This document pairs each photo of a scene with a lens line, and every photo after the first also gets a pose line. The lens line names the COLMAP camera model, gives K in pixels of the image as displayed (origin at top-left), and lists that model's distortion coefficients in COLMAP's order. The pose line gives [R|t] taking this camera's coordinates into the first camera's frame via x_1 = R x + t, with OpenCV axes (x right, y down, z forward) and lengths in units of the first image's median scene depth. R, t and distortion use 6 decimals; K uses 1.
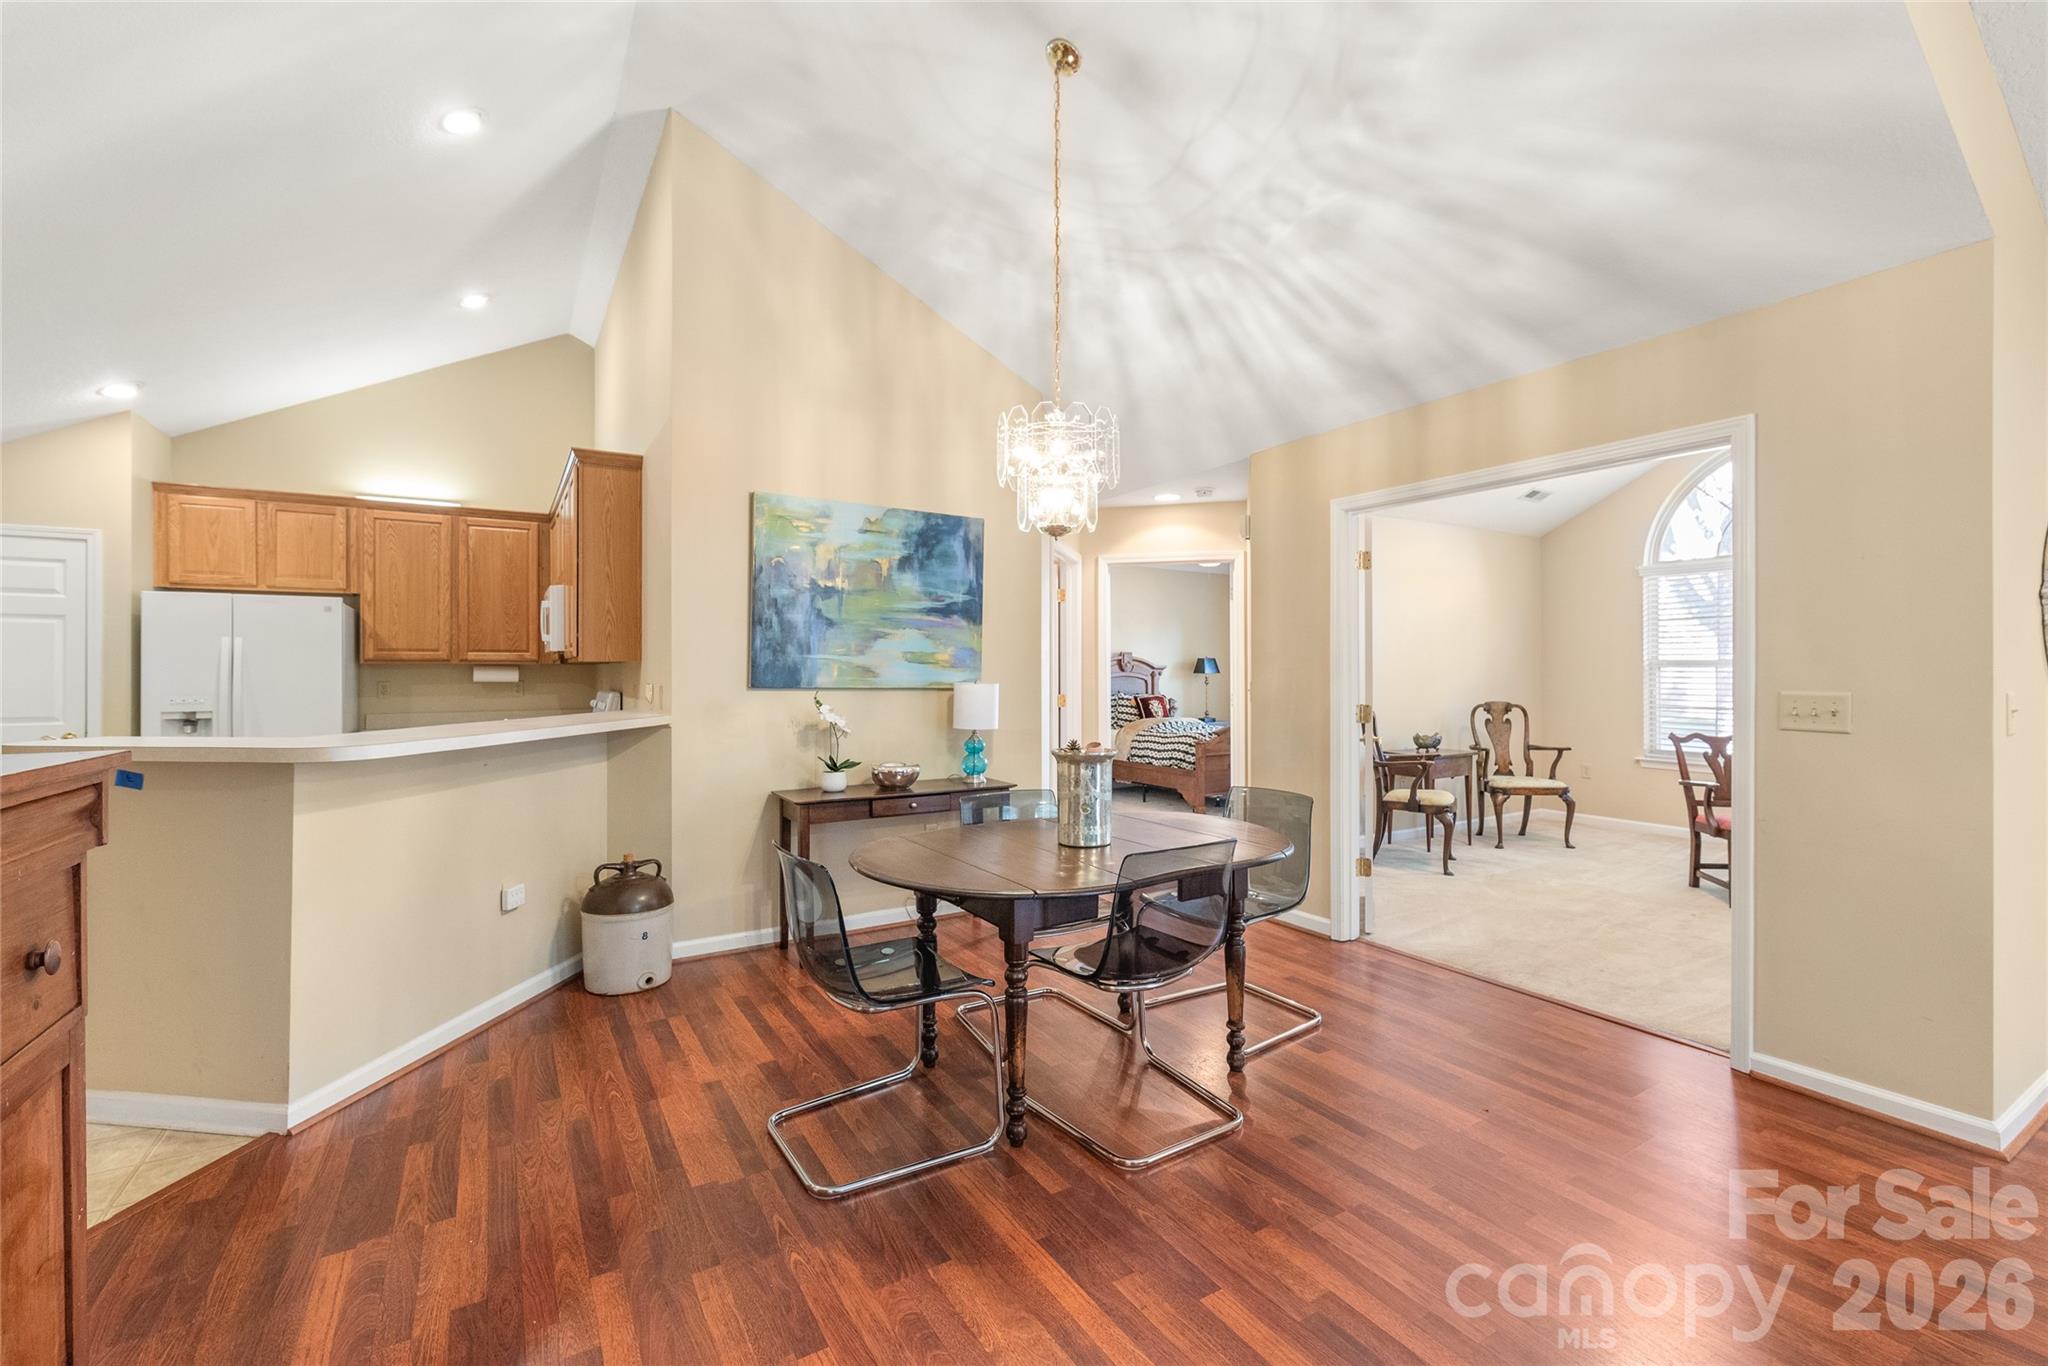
lens RADIAL K [[874.9, 0, 1029.2], [0, 874.9, 669.8], [0, 0, 1]] dist [0.000677, 0.000006]
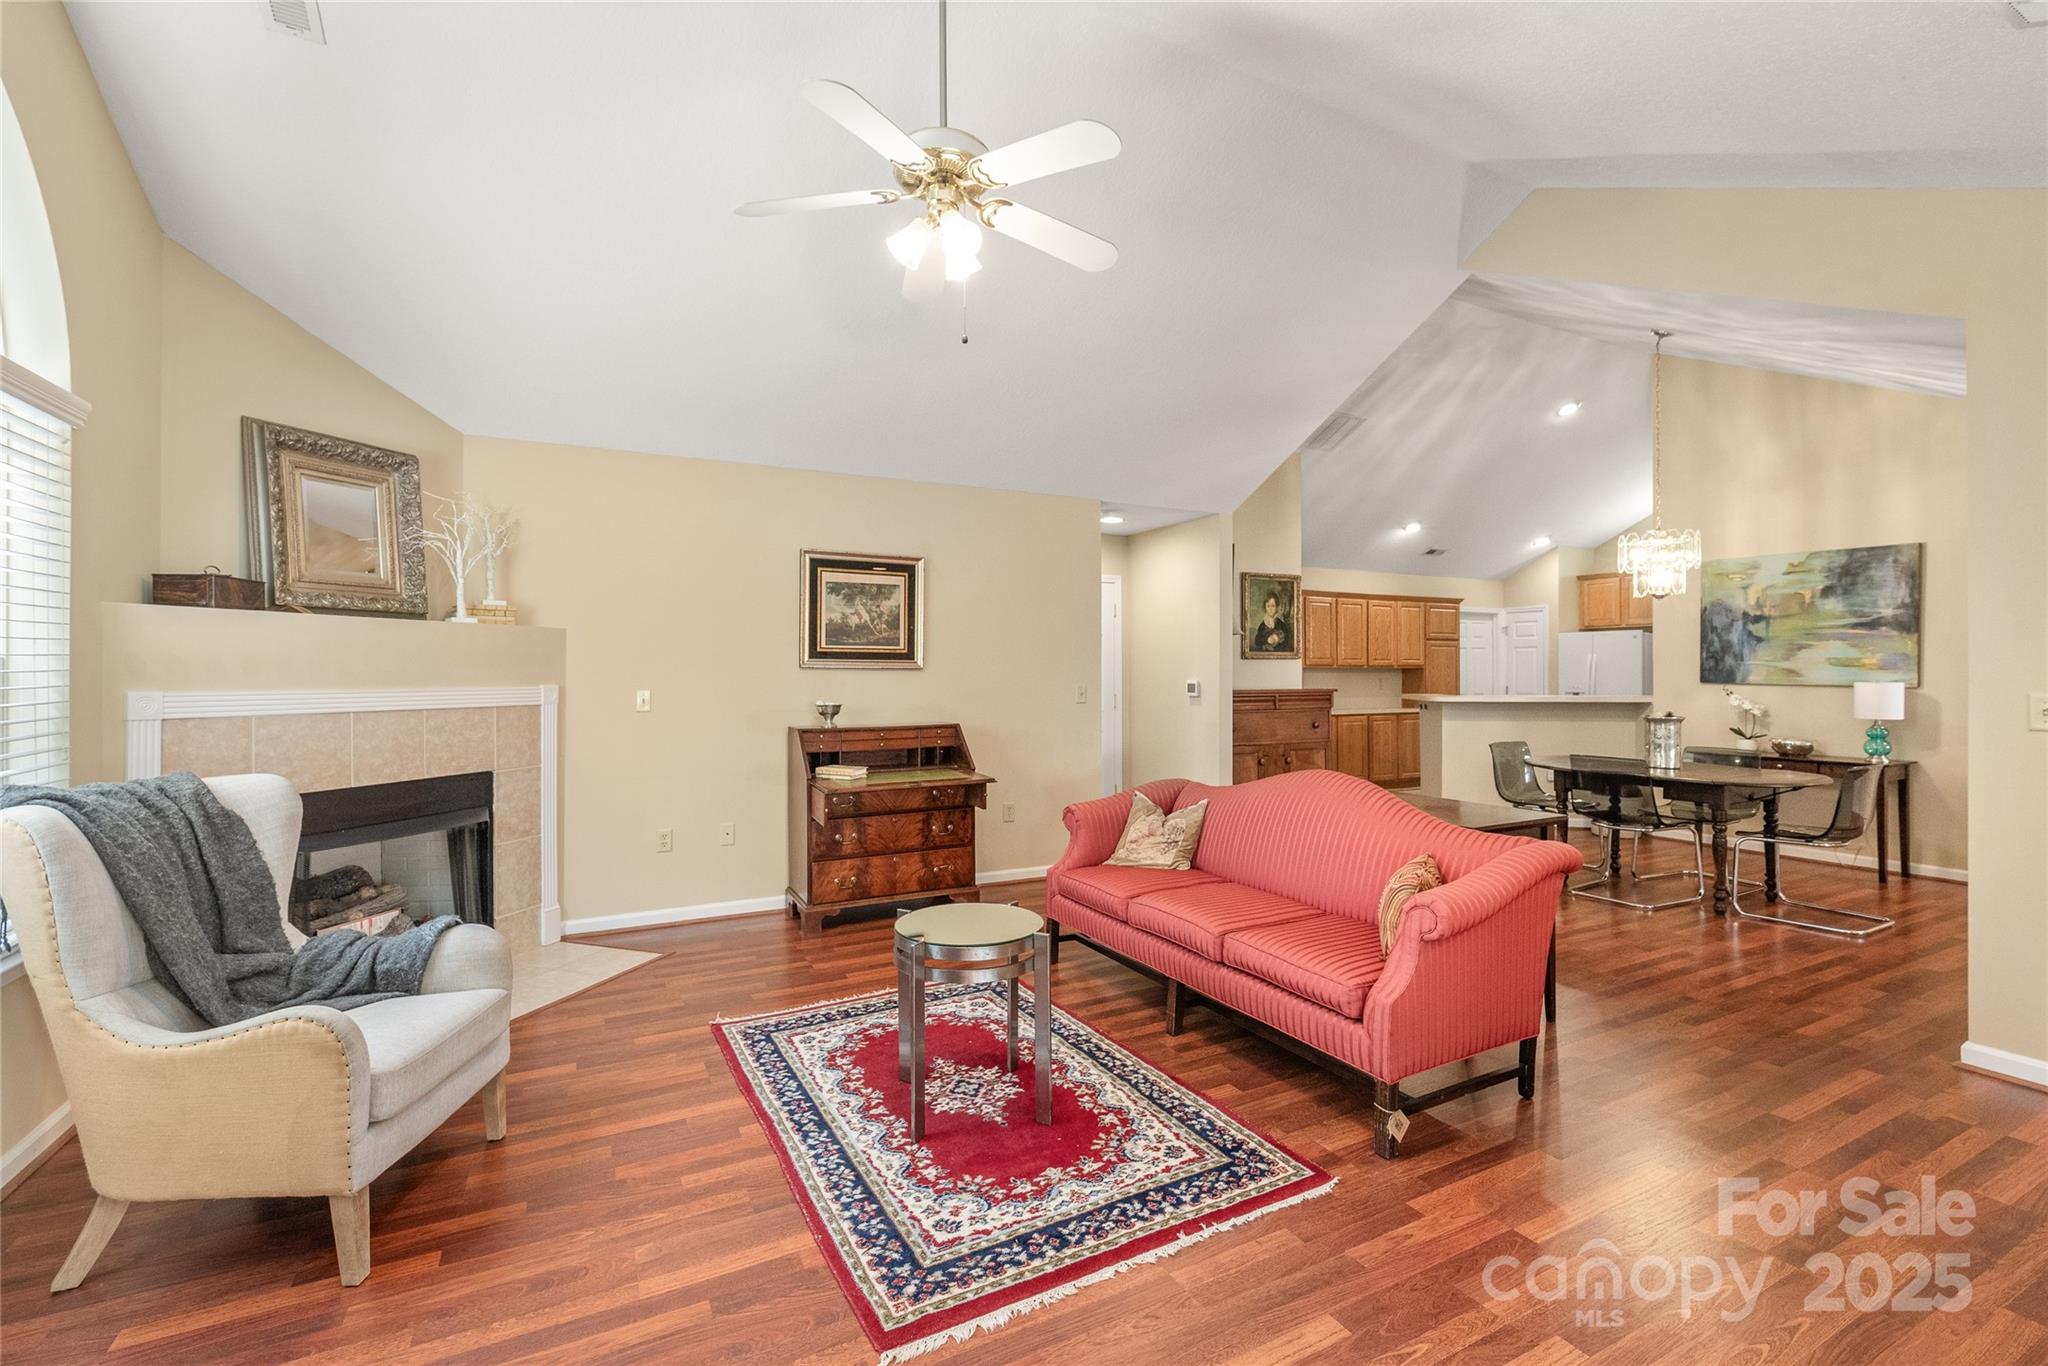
lens RADIAL K [[892.1, 0, 1020.0], [0, 892.1, 671.2], [0, 0, 1]] dist [0.001130, -0.000264]
pose [[-0.073246, 0.001038, -0.997313, 1.381486], [0.001778, 0.999998, 0.000911, -0.004164], [0.997312, -0.001707, -0.073248, -0.131618]]
